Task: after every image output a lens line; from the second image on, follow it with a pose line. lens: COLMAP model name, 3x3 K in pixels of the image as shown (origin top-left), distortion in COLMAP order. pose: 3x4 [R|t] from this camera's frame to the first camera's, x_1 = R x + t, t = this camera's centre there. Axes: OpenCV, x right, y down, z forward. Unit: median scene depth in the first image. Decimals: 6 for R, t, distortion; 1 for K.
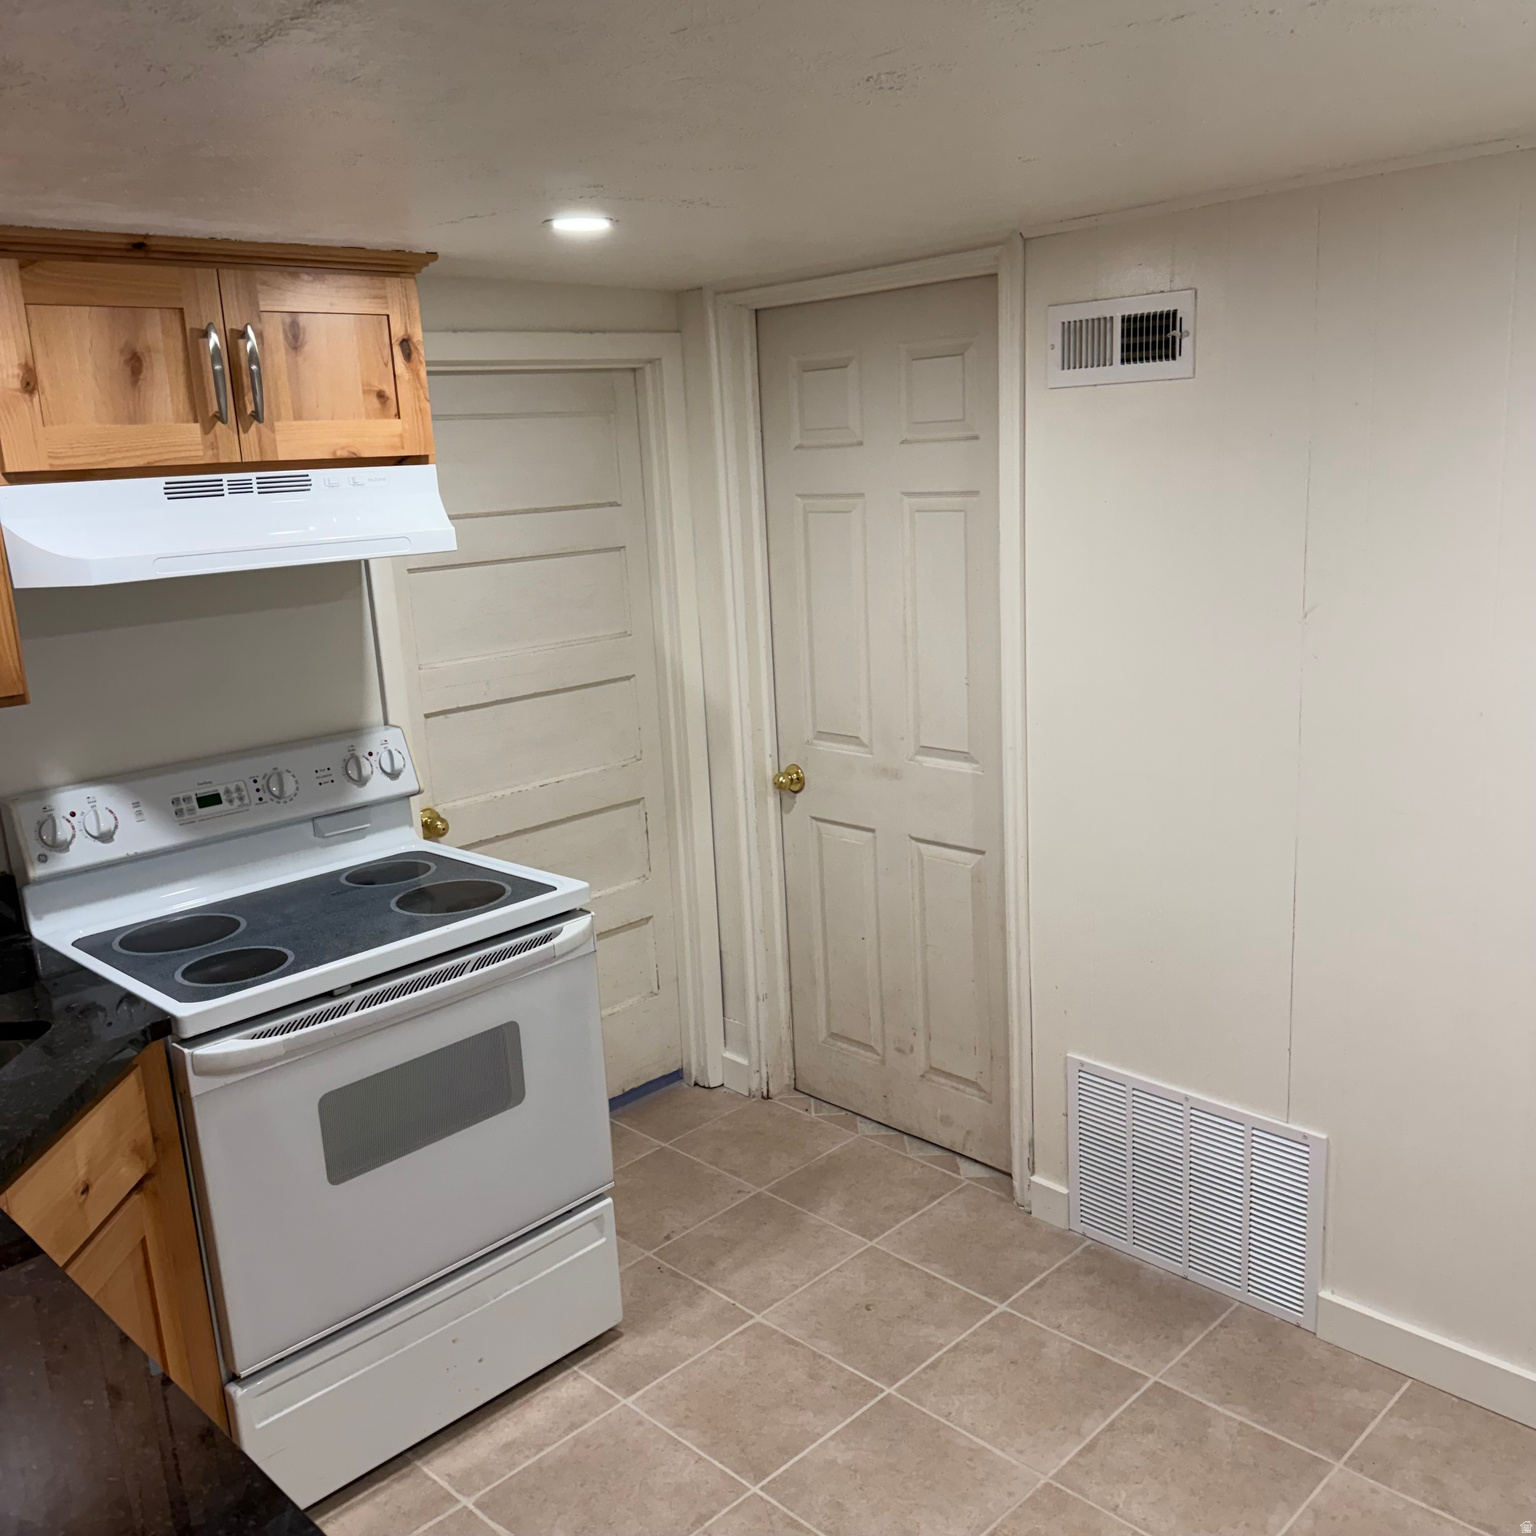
lens RADIAL K [[1441.2, 0, 761.4], [0, 1441.2, 760.2], [0, 0, 1]] dist [0.143250, -0.260152]
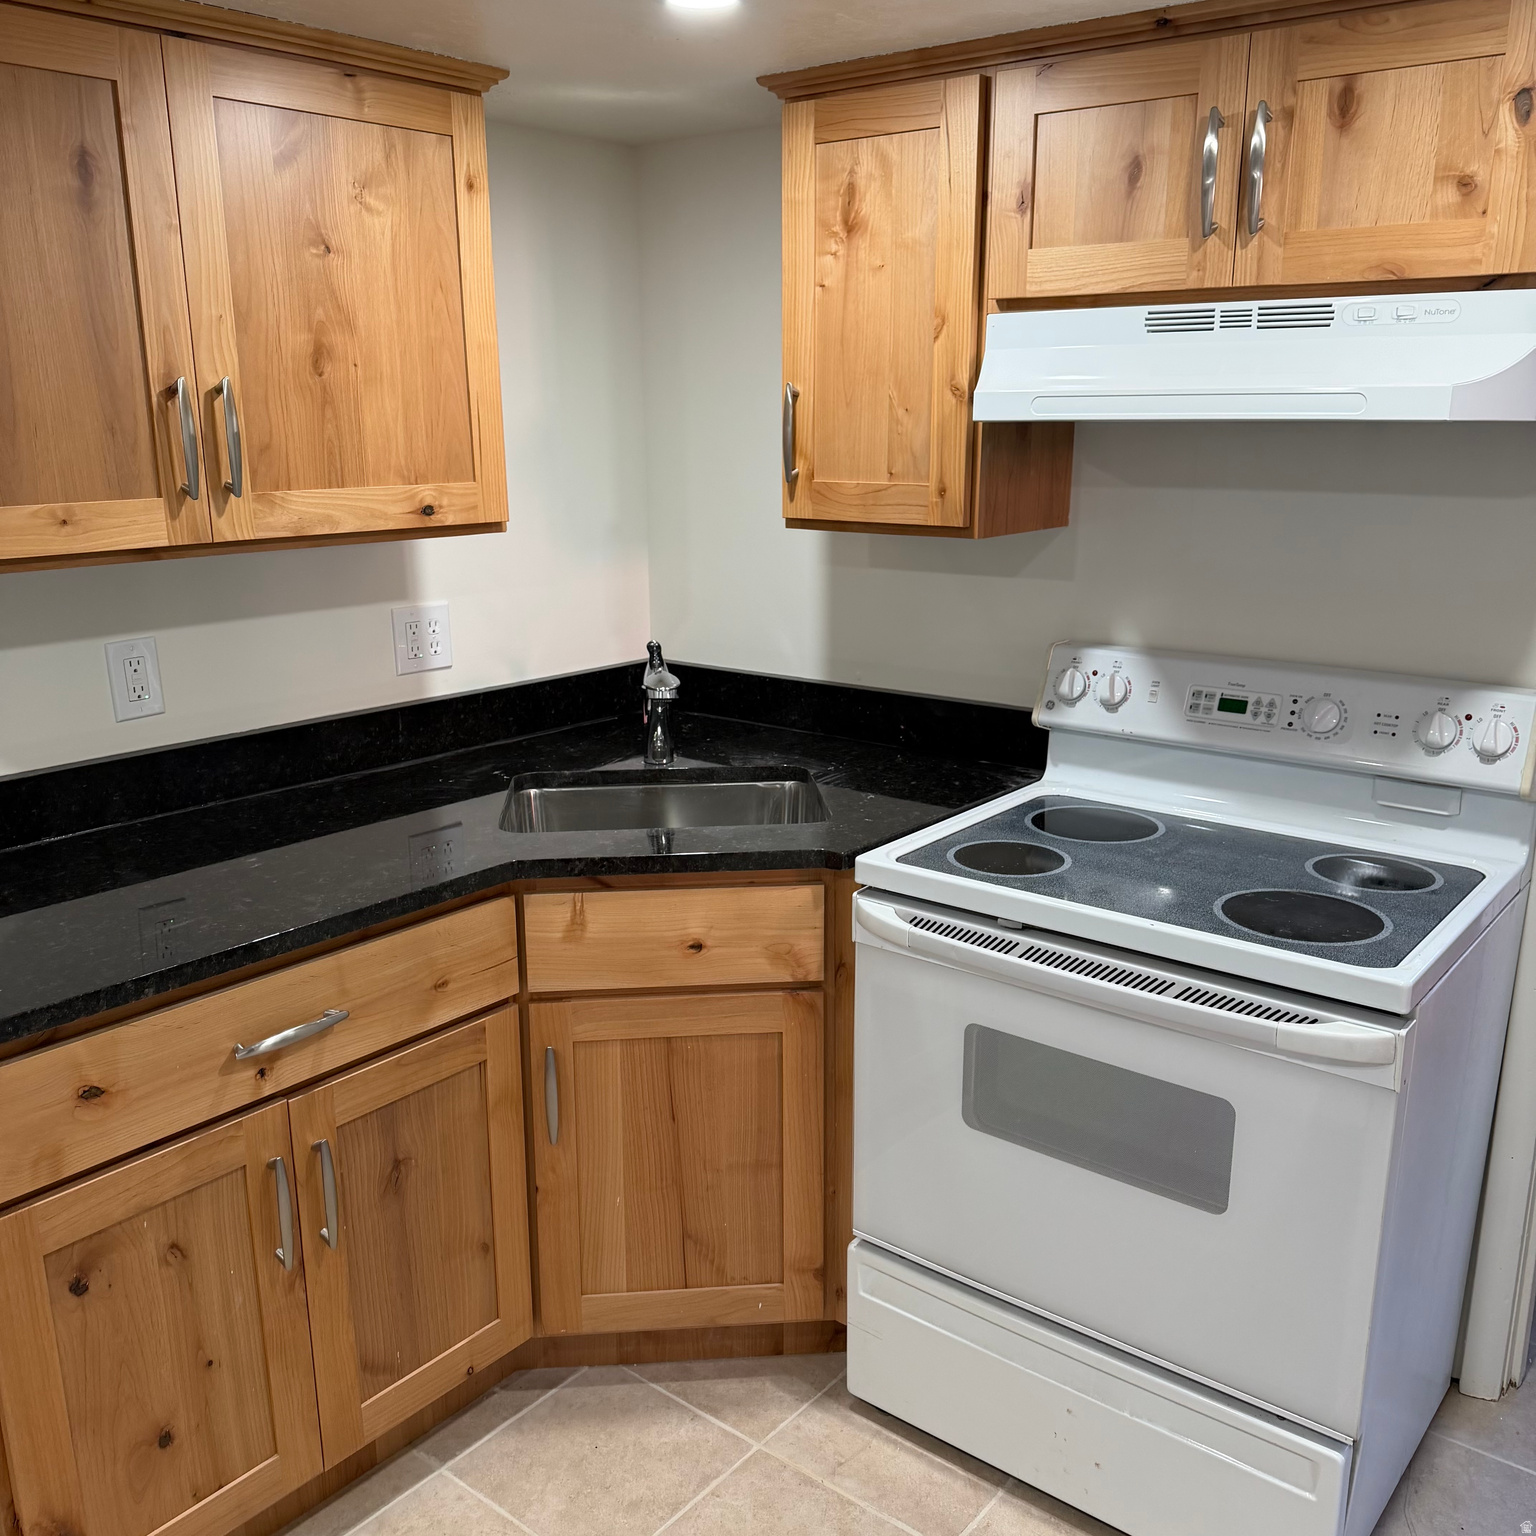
lens RADIAL K [[1437.8, 0, 737.6], [0, 1437.8, 764.3], [0, 0, 1]] dist [0.092786, -0.149385]
pose [[0.111355, 0.293698, -0.949390, 0.432410], [-0.216730, 0.939513, 0.265222, -0.110204], [0.969860, 0.176227, 0.168273, 0.644112]]
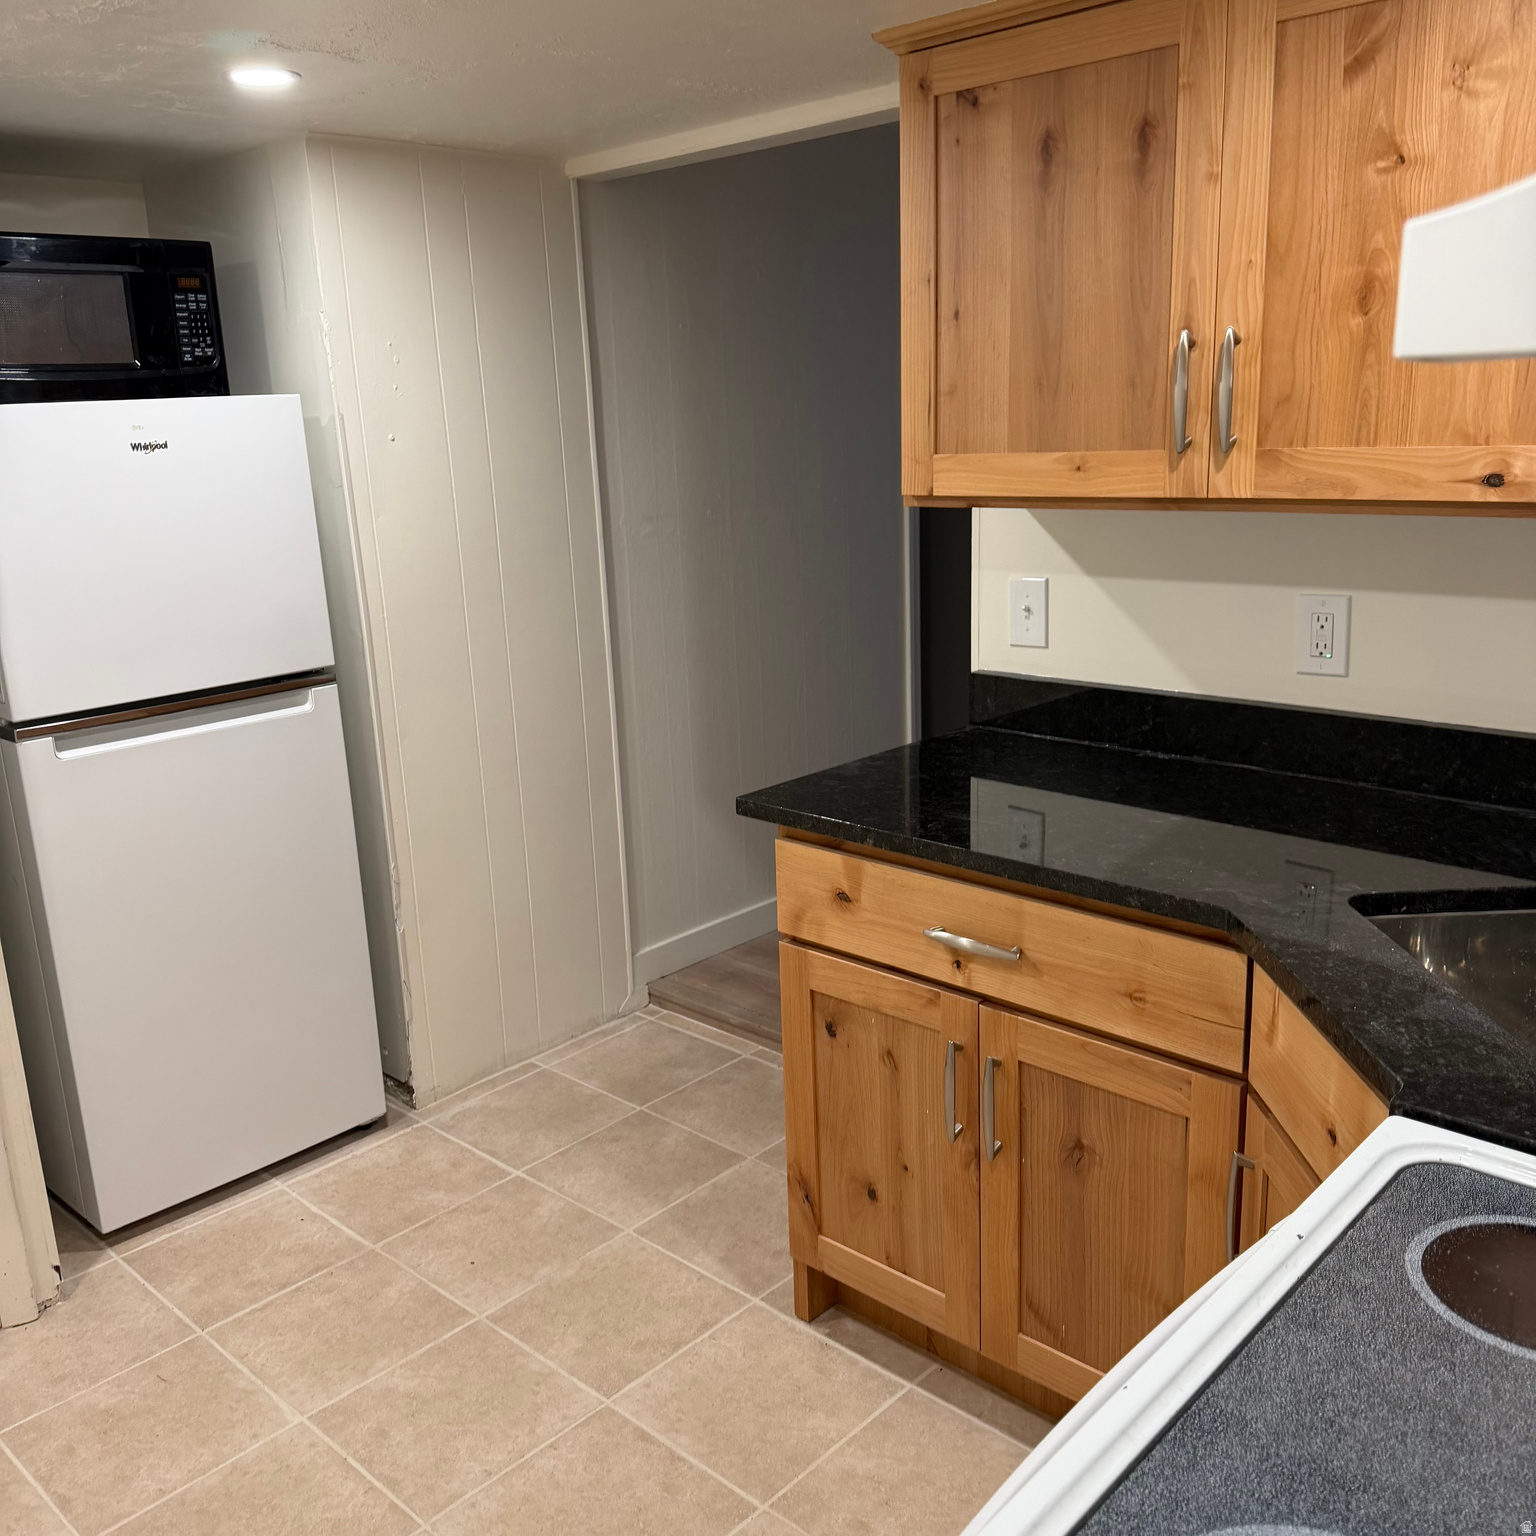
lens RADIAL K [[1441.2, 0, 761.4], [0, 1441.2, 760.2], [0, 0, 1]] dist [0.143250, -0.260152]
pose [[-0.994210, 0.105857, -0.018479, -0.151048], [0.086312, 0.889109, 0.449484, -0.205640], [0.064011, 0.445287, -0.893097, 1.263630]]
